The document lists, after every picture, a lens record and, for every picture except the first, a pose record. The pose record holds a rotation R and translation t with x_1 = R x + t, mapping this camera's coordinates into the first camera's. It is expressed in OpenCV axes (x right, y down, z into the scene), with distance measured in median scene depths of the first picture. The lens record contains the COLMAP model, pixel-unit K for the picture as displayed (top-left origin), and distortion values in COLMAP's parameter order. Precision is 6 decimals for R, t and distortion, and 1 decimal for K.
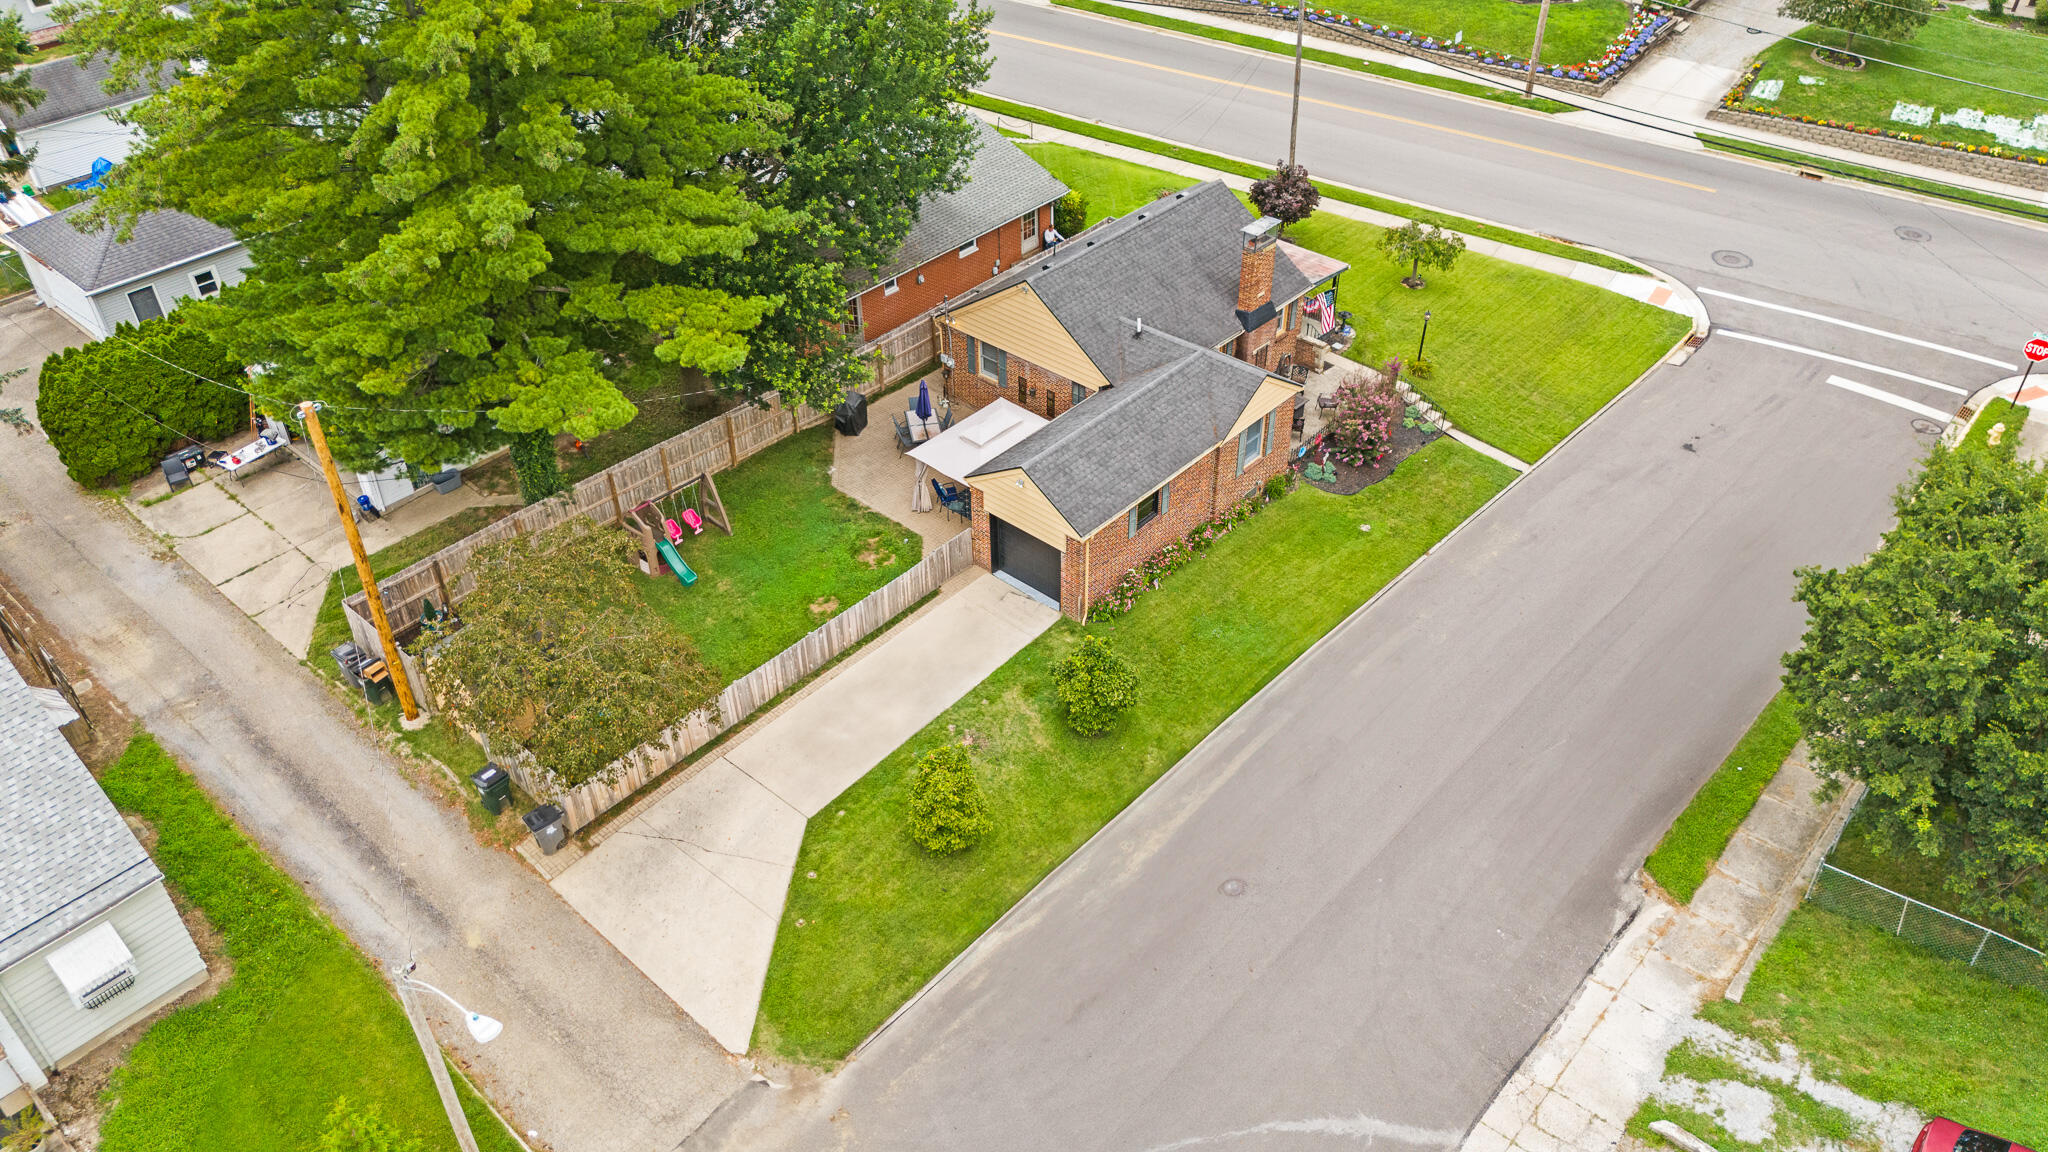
lens RADIAL K [[1491.2, 0, 1021.2], [0, 1491.2, 570.2], [0, 0, 1]] dist [0.077661, -0.080784]
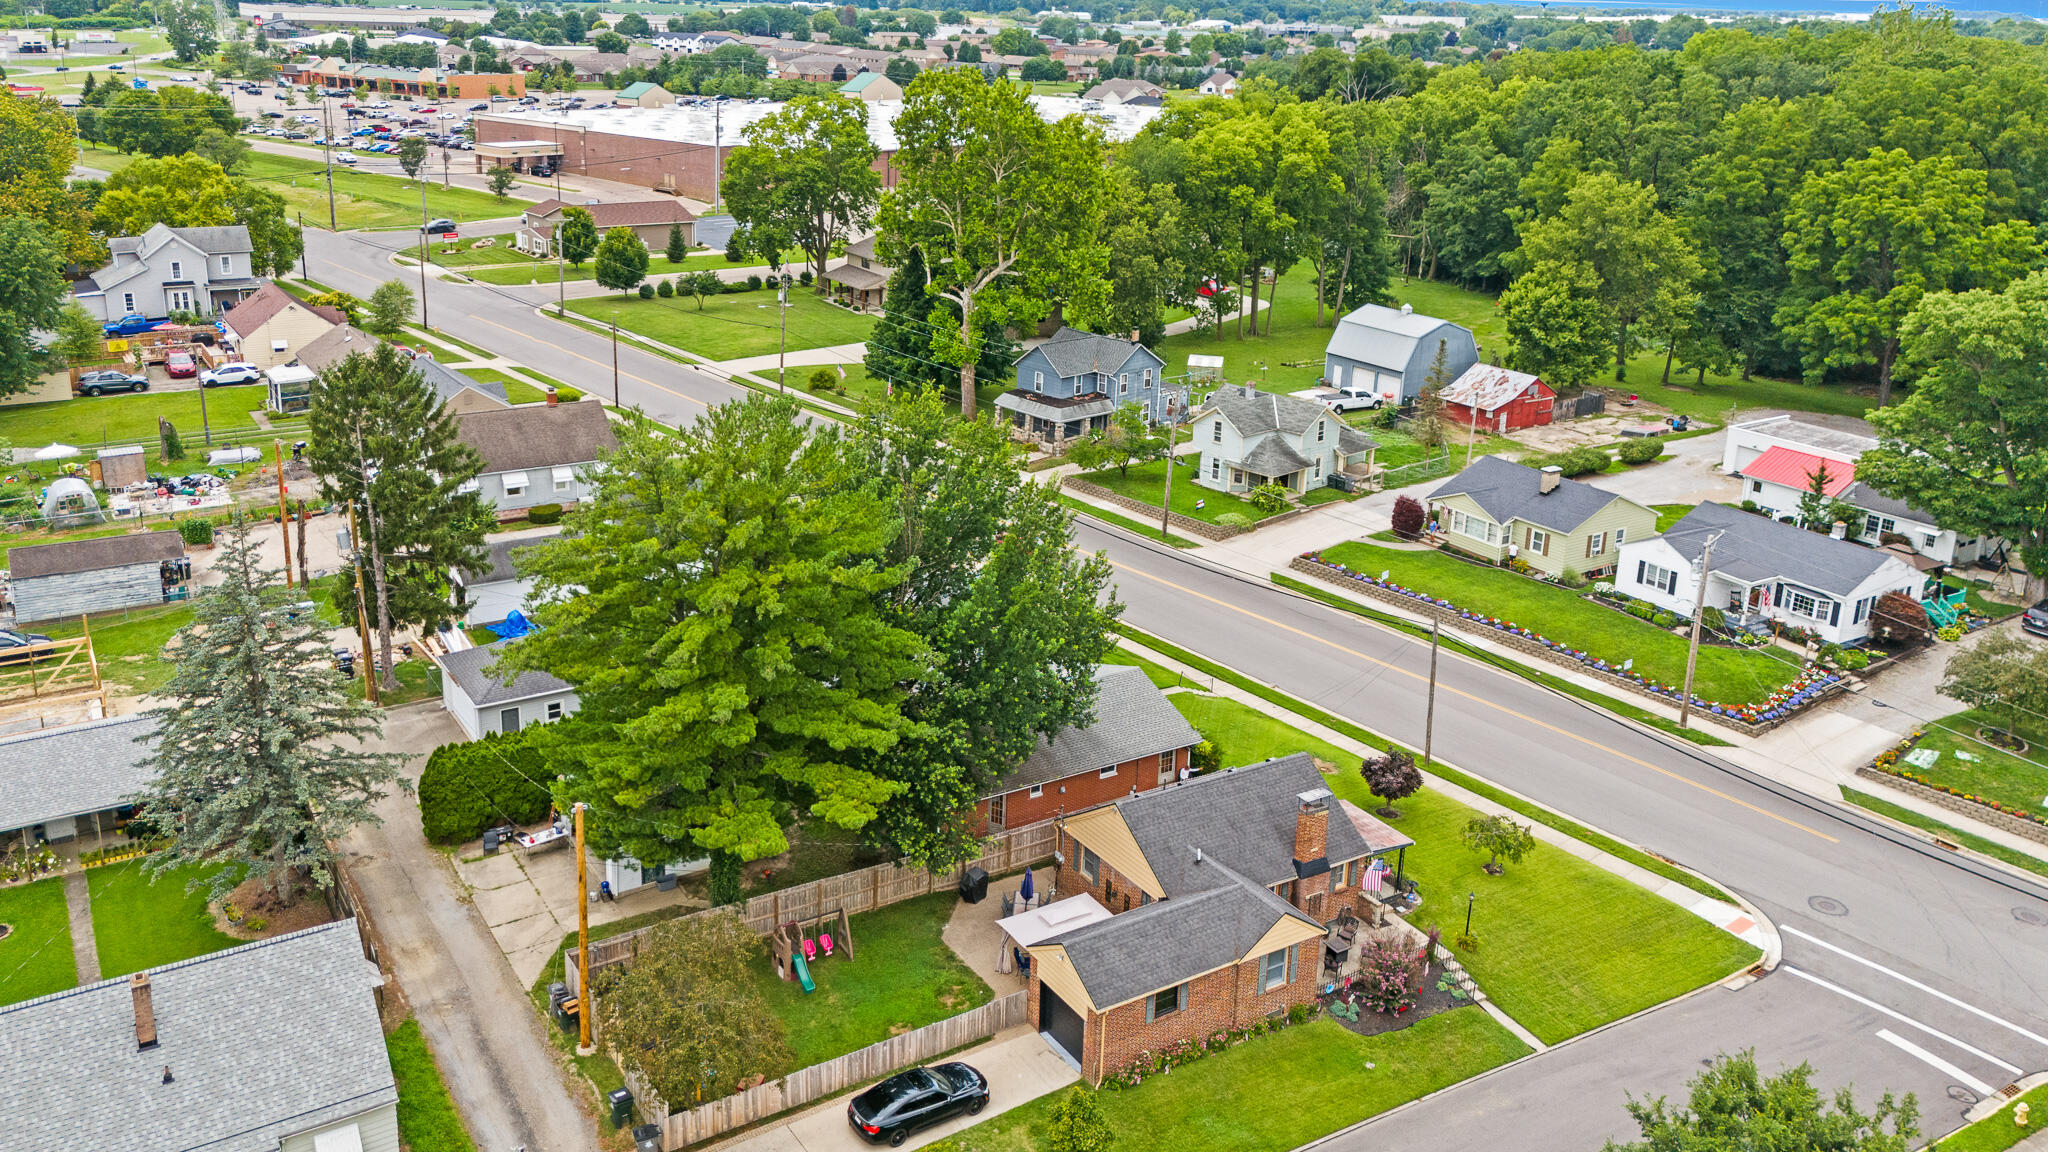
lens RADIAL K [[1563.1, 0, 983.3], [0, 1563.1, 503.6], [0, 0, 1]] dist [0.083379, -0.085526]
pose [[0.960690, 0.120542, -0.250087, 0.200553], [-0.202564, 0.920361, -0.334519, 0.043049], [0.189847, 0.372028, 0.908600, -0.344618]]
